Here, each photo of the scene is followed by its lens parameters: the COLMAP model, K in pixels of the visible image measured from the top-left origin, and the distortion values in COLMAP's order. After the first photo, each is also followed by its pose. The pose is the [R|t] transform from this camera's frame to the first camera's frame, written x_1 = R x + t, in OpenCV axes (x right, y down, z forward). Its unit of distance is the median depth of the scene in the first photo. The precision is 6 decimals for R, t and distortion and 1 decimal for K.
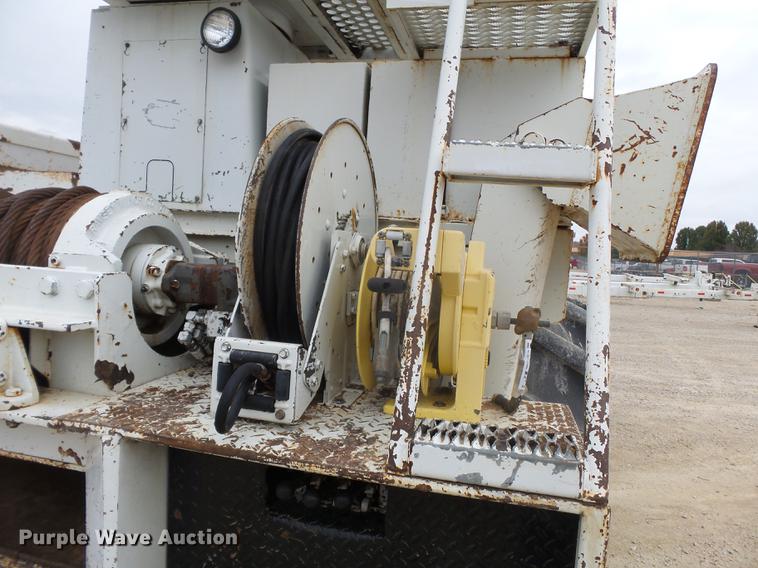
lens RADIAL K [[517.2, 0, 376.4], [0, 517.2, 281.4], [0, 0, 1]] dist [-0.010273, 0.000308]
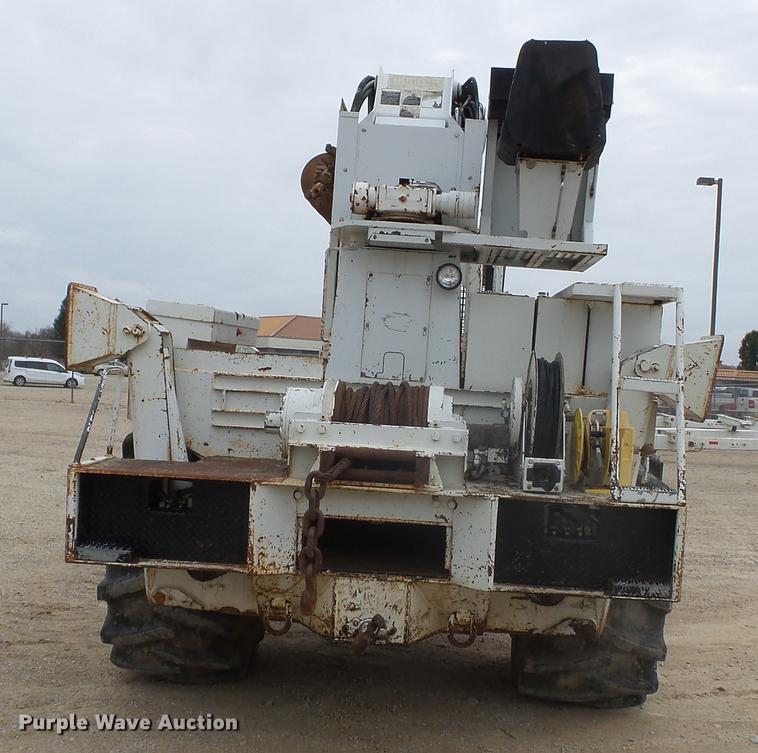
lens RADIAL K [[1011.3, 0, 393.8], [0, 1011.3, 414.4], [0, 0, 1]] dist [-0.032344, 0.000000]
pose [[0.981101, -0.007733, 0.193342, -1.714983], [0.010620, 0.999847, -0.013898, -0.027716], [-0.193205, 0.015689, 0.981033, -3.237801]]
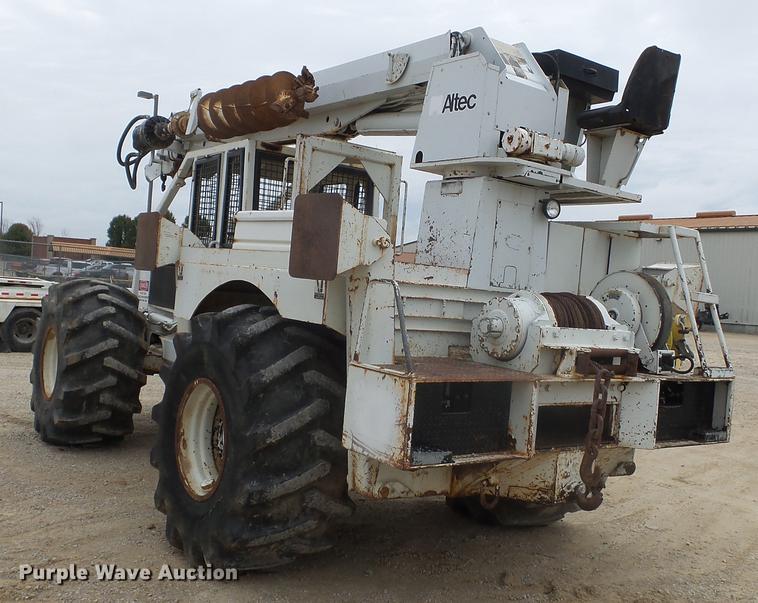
lens RADIAL K [[822.2, 0, 384.3], [0, 822.2, 299.0], [0, 0, 1]] dist [-0.010005, 0.000000]
pose [[0.642416, -0.014231, 0.766224, -5.155965], [0.006501, 0.999893, 0.013120, -0.278844], [-0.766329, -0.003447, 0.642439, -0.943301]]
